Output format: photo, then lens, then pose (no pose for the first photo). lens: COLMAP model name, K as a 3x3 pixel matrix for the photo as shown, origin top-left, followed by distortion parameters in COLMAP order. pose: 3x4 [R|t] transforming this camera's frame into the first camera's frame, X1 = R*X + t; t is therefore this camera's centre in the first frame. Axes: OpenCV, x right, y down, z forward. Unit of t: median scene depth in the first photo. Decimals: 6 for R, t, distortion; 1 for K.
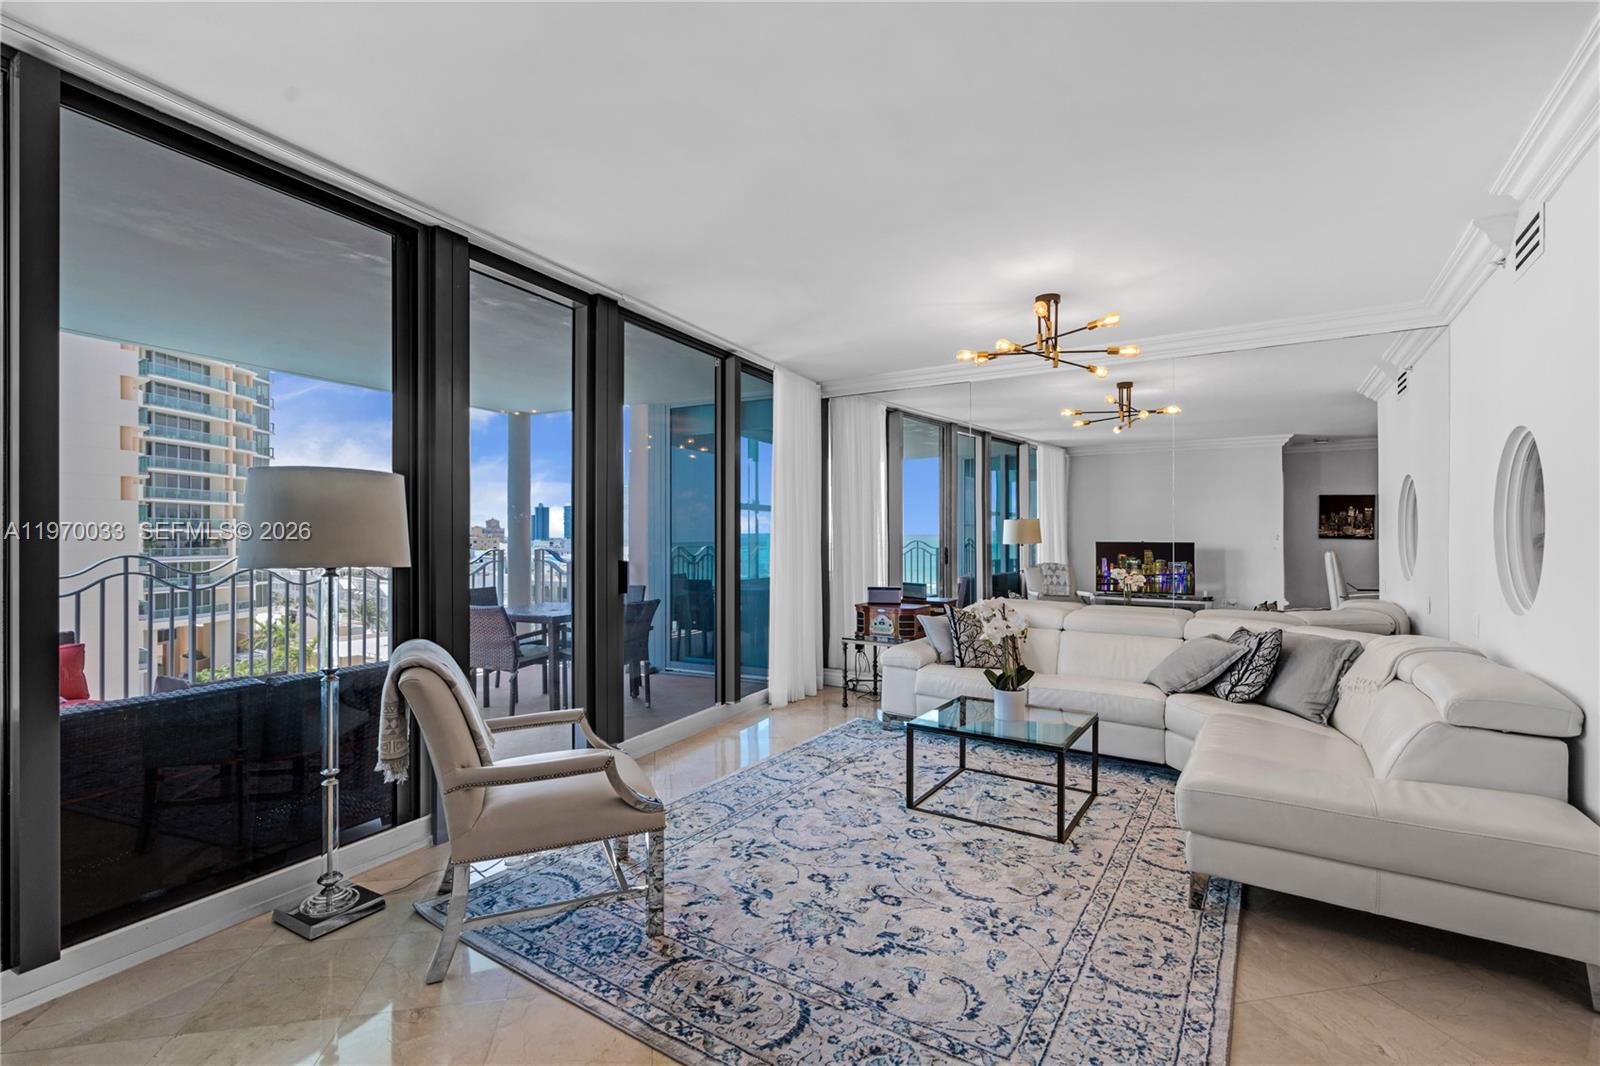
lens RADIAL K [[710.2, 0, 796.4], [0, 710.2, 540.7], [0, 0, 1]] dist [-0.000170, 0.000438]
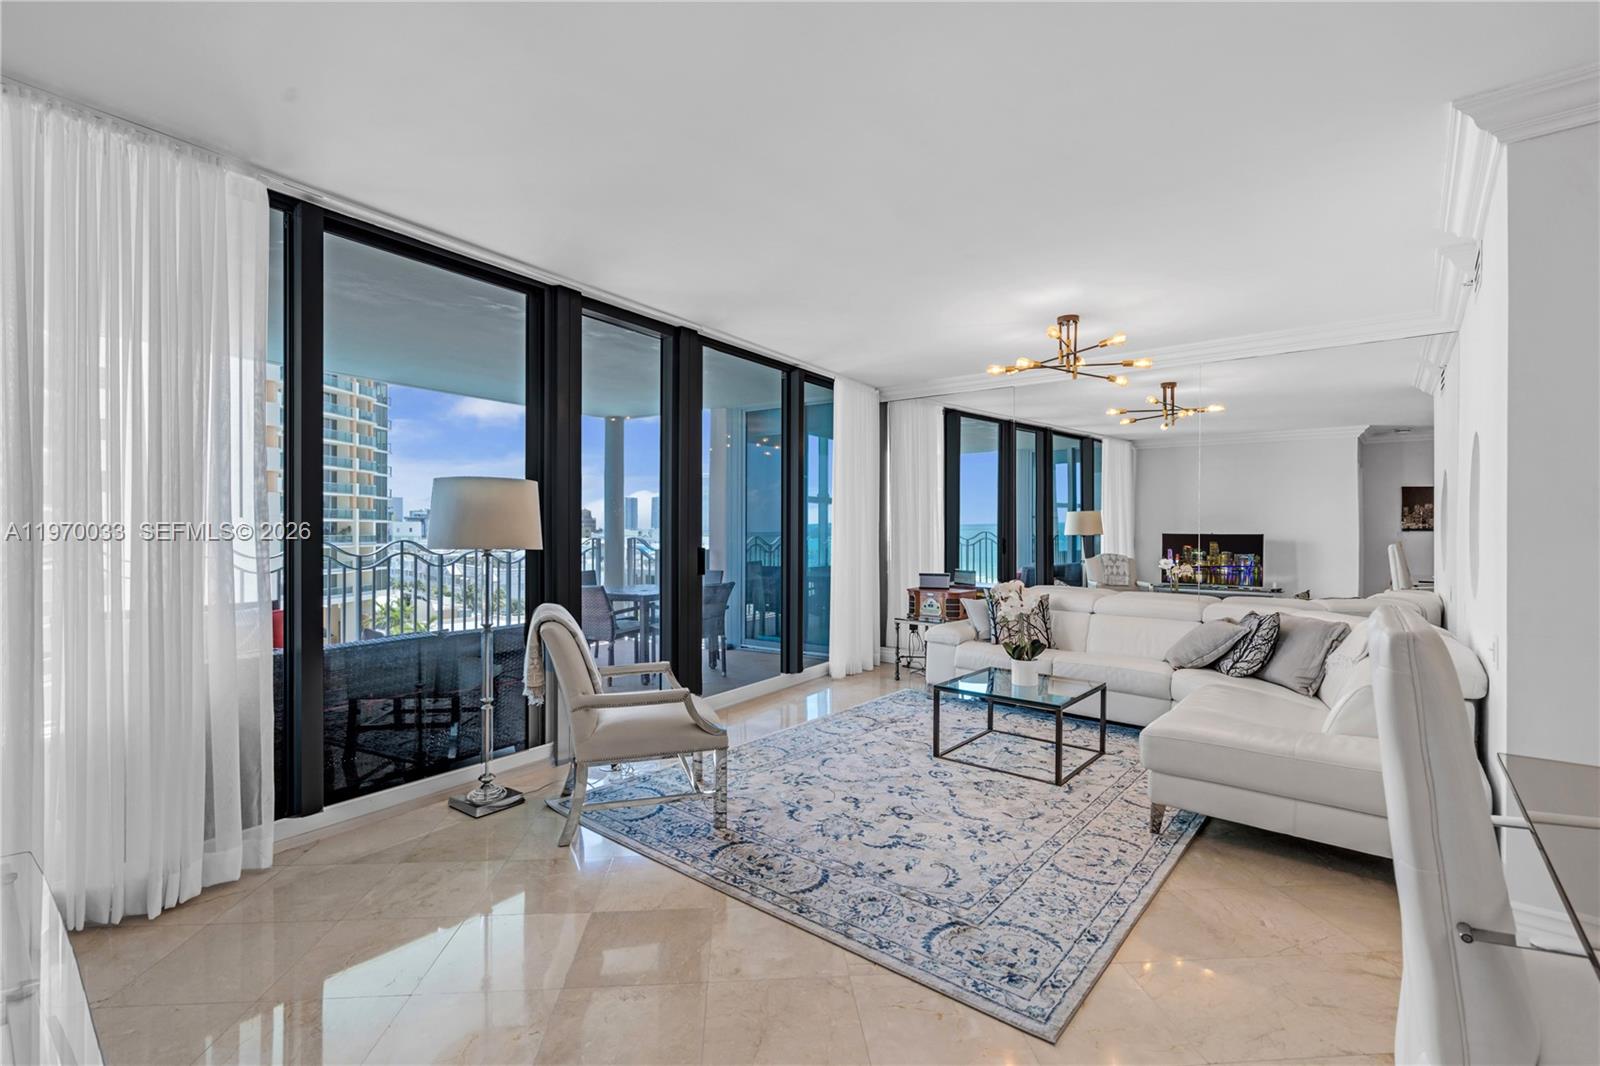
lens RADIAL K [[721.0, 0, 801.5], [0, 721.0, 534.8], [0, 0, 1]] dist [-0.003172, 0.000805]
pose [[0.993835, 0.004365, -0.110783, 0.067910], [-0.003734, 0.999976, 0.005898, -0.000650], [0.110806, -0.005448, 0.993827, -0.219386]]
